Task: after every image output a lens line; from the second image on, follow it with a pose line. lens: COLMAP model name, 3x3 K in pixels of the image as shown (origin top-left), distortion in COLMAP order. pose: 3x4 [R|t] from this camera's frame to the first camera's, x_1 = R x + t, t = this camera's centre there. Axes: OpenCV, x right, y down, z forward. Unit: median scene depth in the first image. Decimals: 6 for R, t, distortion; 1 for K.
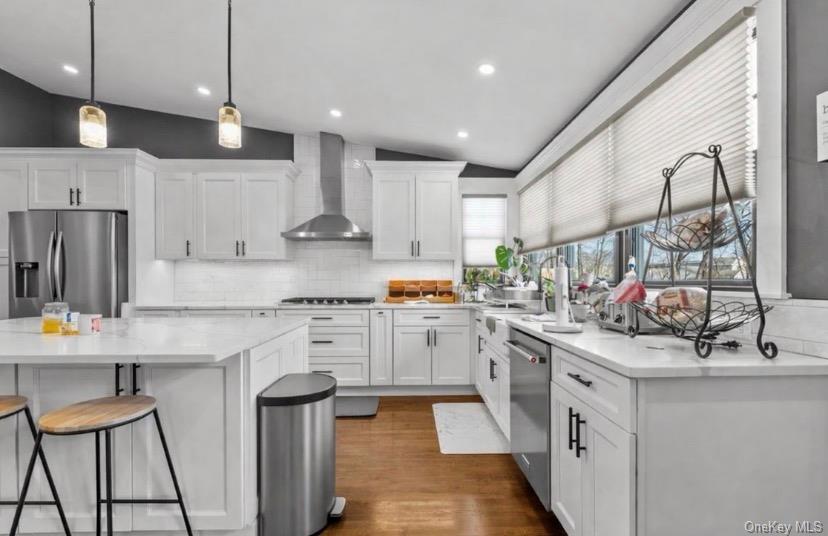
lens RADIAL K [[373.4, 0, 414.6], [0, 373.4, 282.0], [0, 0, 1]] dist [0.000315, 0.000066]
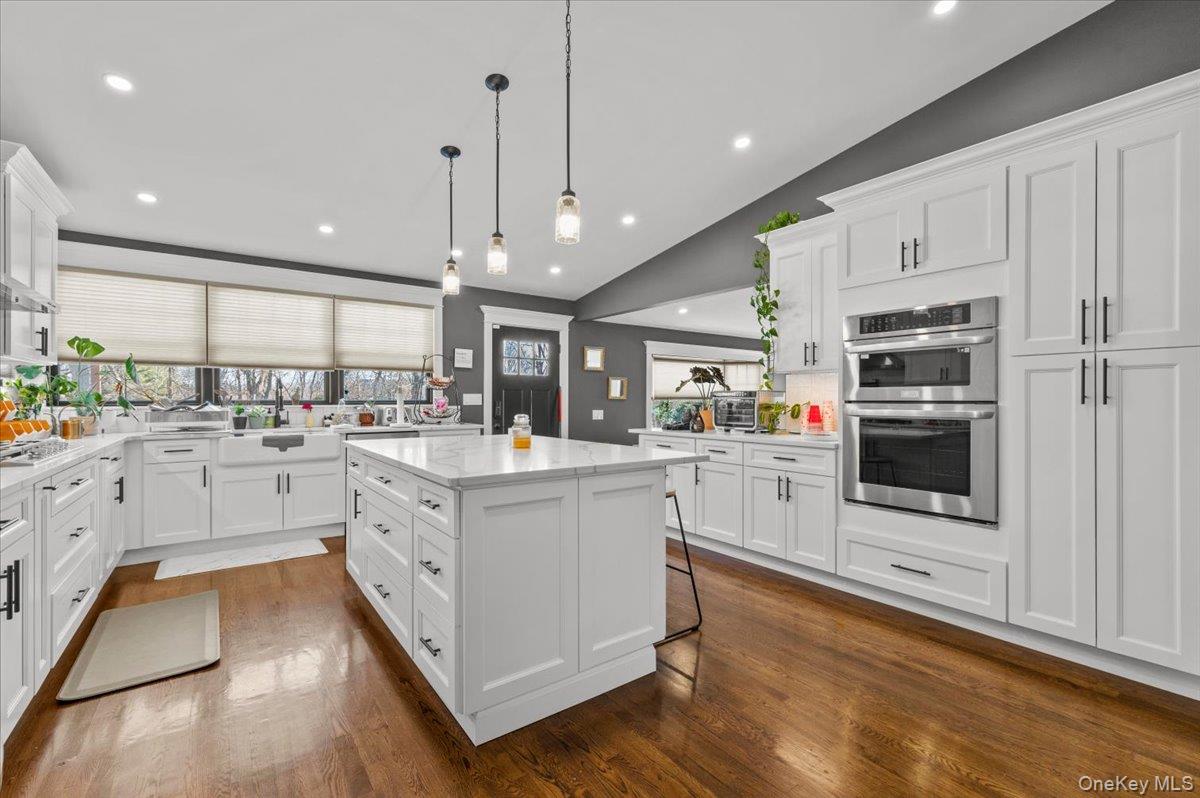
lens RADIAL K [[511.5, 0, 603.0], [0, 511.5, 400.1], [0, 0, 1]] dist [-0.000121, -0.000856]
pose [[-0.583872, -0.001570, 0.811844, -2.602829], [0.002612, 0.999989, 0.003812, -0.013257], [-0.811841, 0.004346, -0.583862, 1.892458]]
